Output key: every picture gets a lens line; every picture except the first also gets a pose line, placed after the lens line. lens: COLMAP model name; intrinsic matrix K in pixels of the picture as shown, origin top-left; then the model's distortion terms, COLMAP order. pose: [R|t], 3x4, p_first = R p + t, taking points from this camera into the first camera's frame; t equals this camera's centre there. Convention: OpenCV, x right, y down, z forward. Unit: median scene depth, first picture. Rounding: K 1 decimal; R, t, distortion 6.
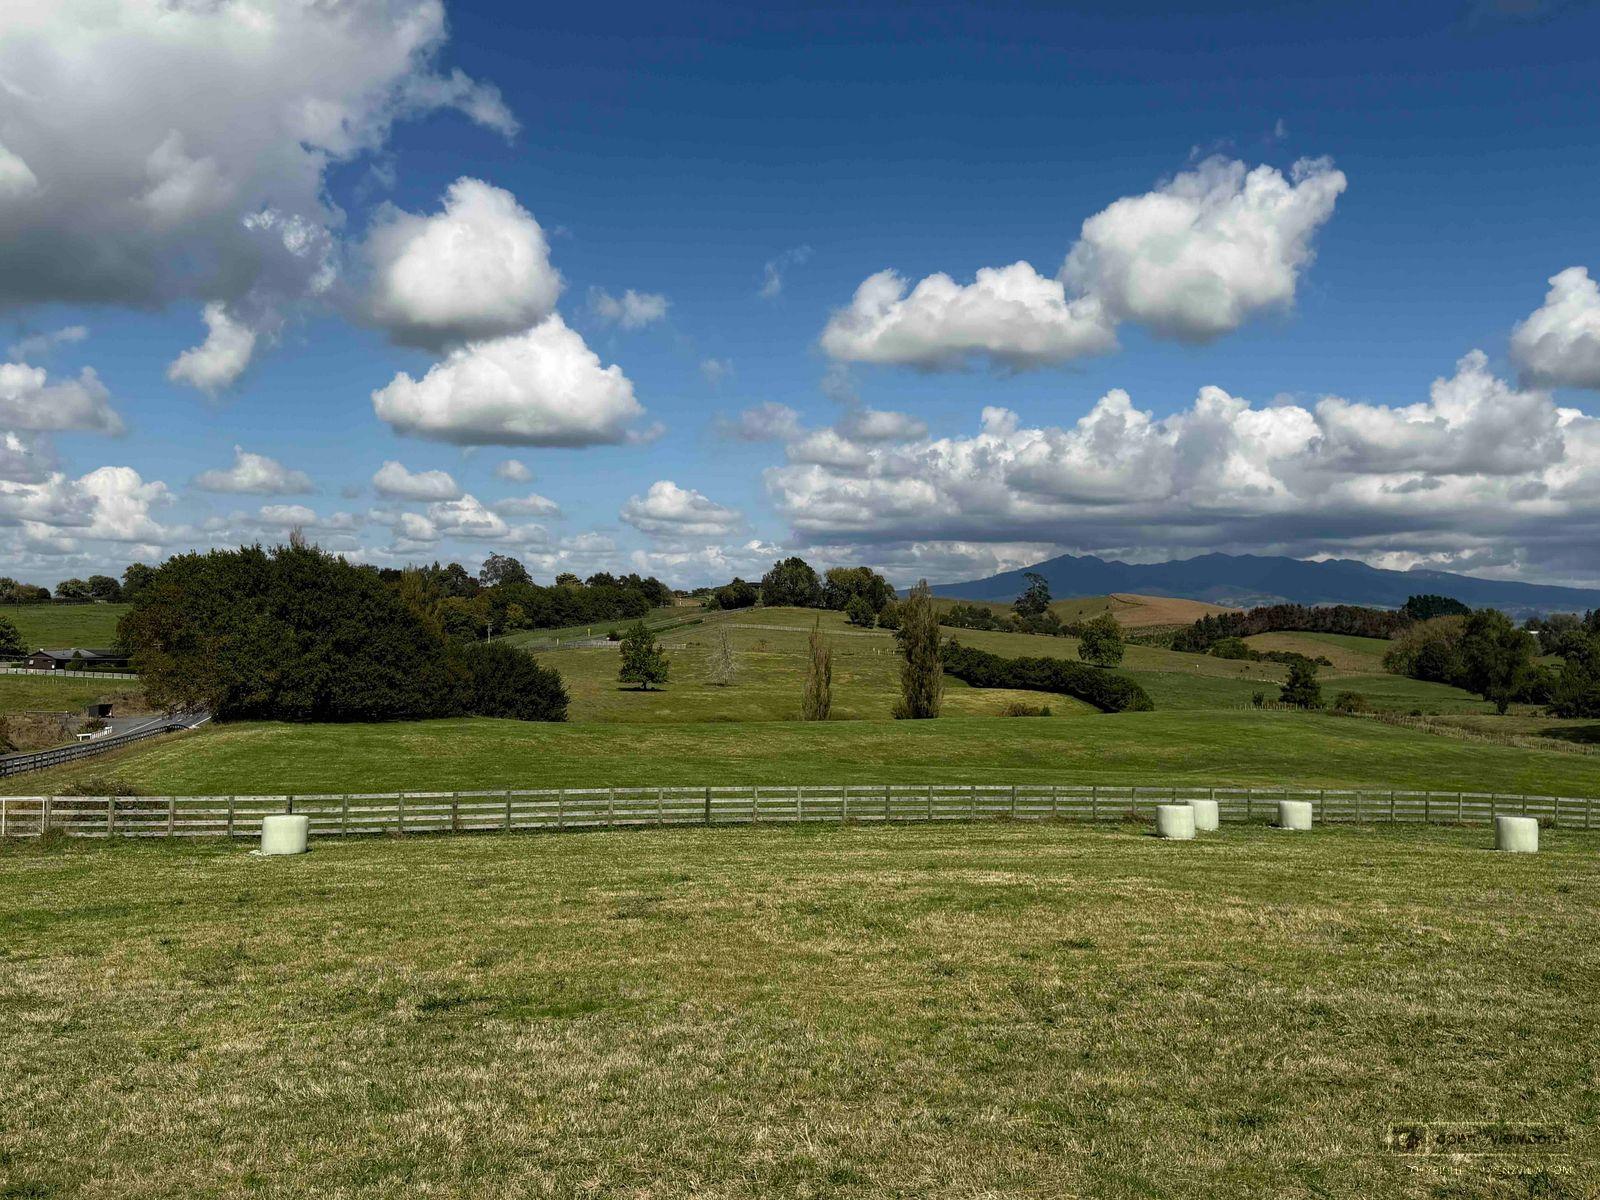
lens RADIAL K [[1351.2, 0, 795.9], [0, 1351.2, 616.0], [0, 0, 1]] dist [0.100682, -0.141525]
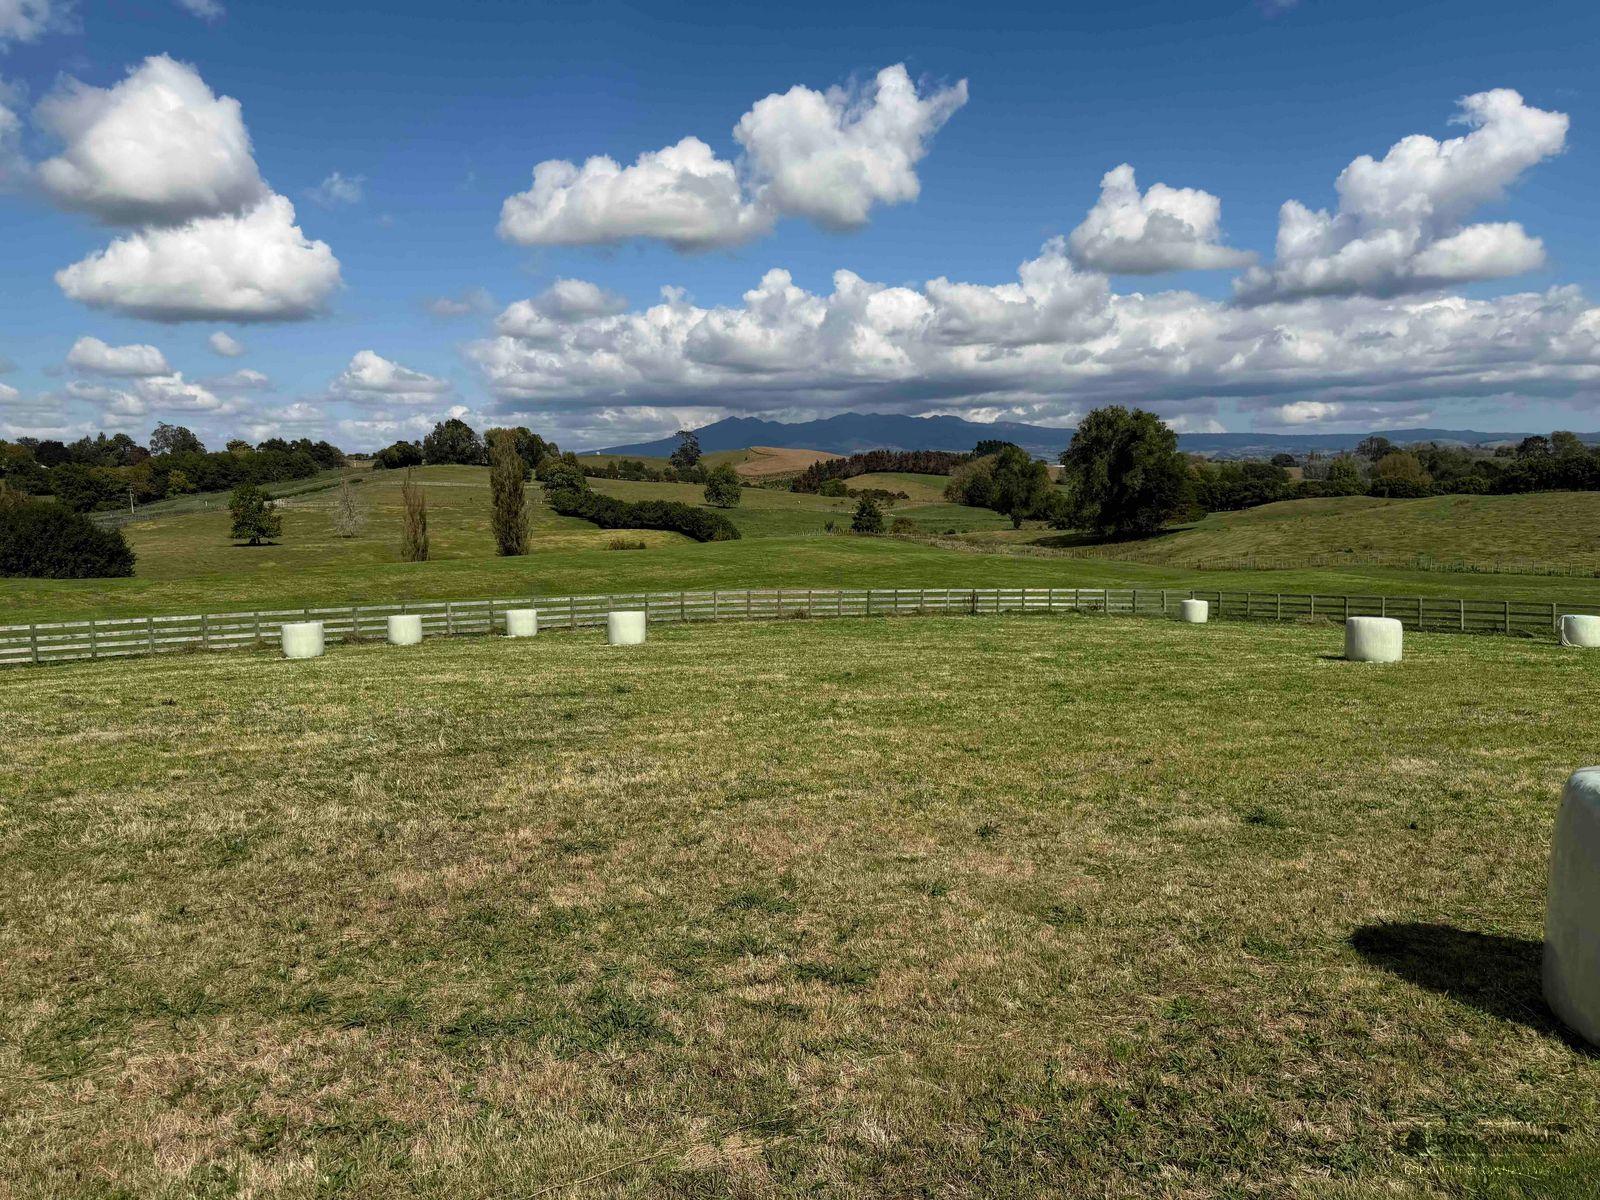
lens RADIAL K [[1133.6, 0, 815.1], [0, 1133.6, 628.4], [0, 0, 1]] dist [0.082531, -0.103240]
pose [[0.967201, -0.069125, 0.244426, 0.472567], [0.035140, 0.989420, 0.140763, 0.046185], [-0.251570, -0.127557, 0.959397, 0.150456]]
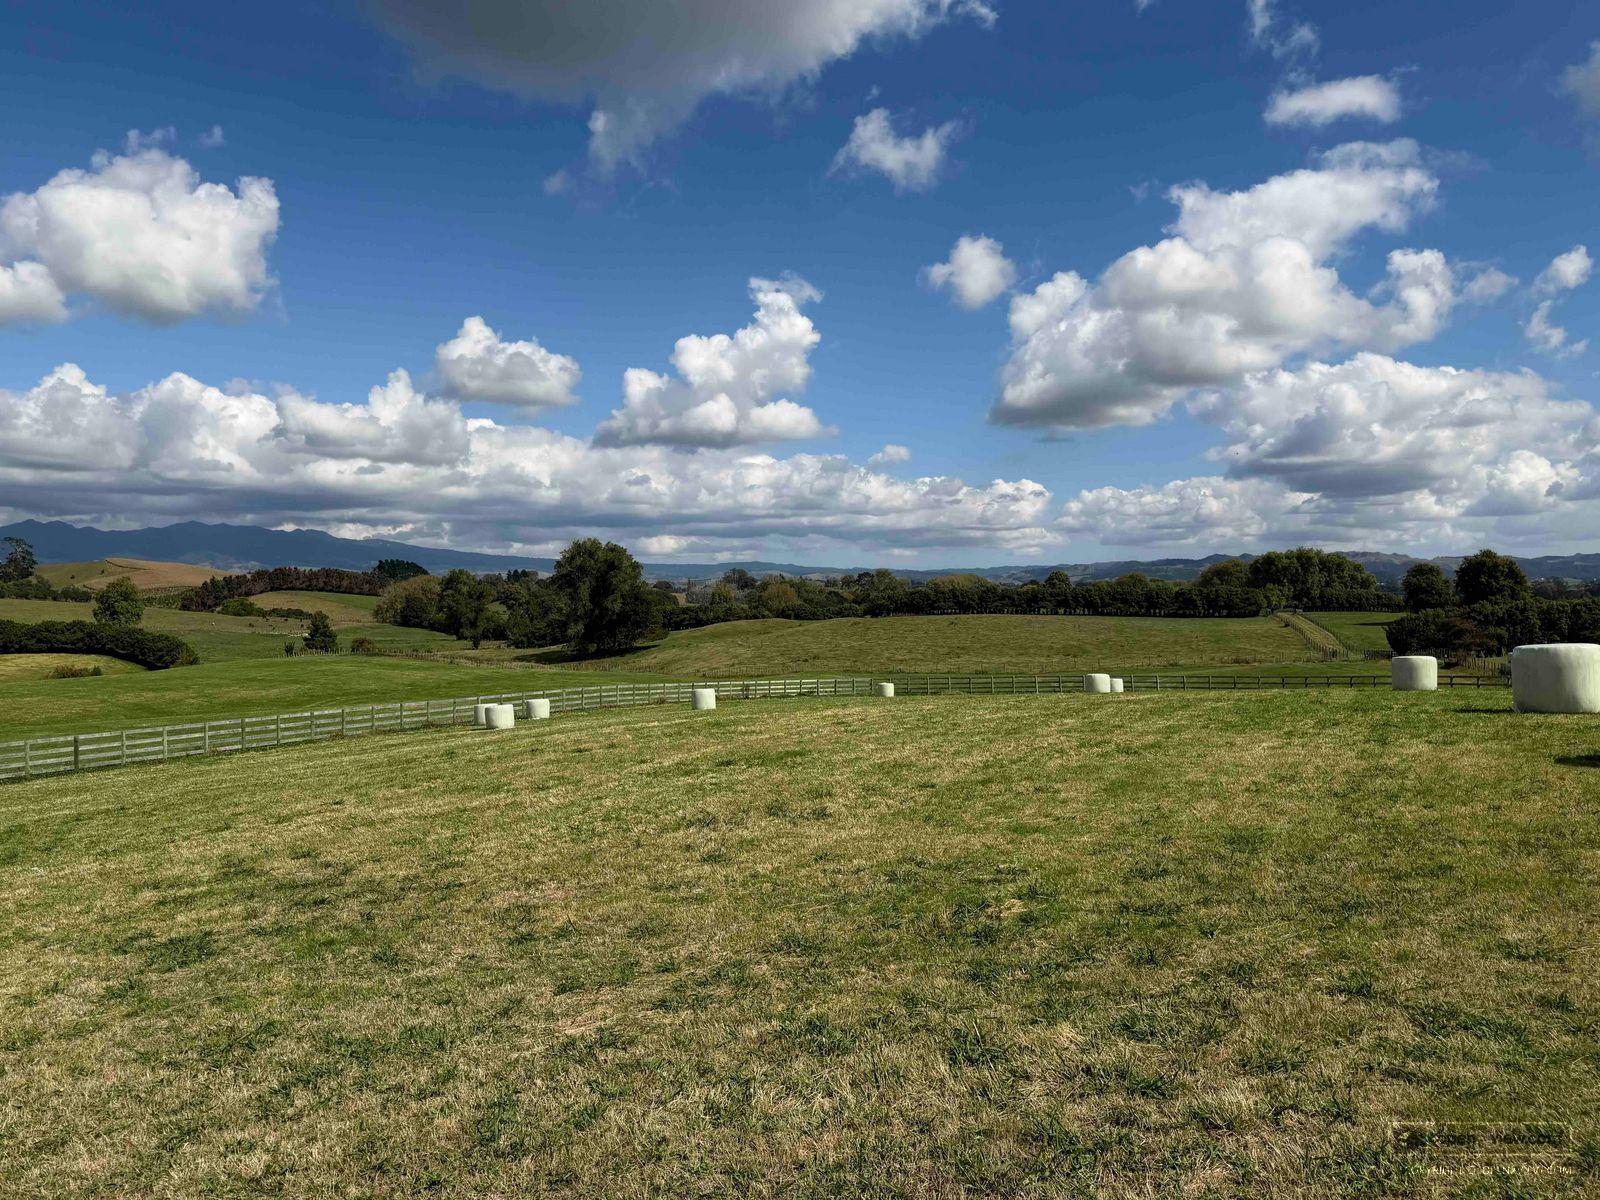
lens RADIAL K [[1133.6, 0, 814.9], [0, 1133.6, 608.8], [0, 0, 1]] dist [0.082531, -0.103240]
pose [[0.693143, -0.032977, 0.720046, -0.370888], [0.013614, 0.999374, 0.032664, 0.007851], [-0.720672, -0.012838, 0.693157, -0.039951]]
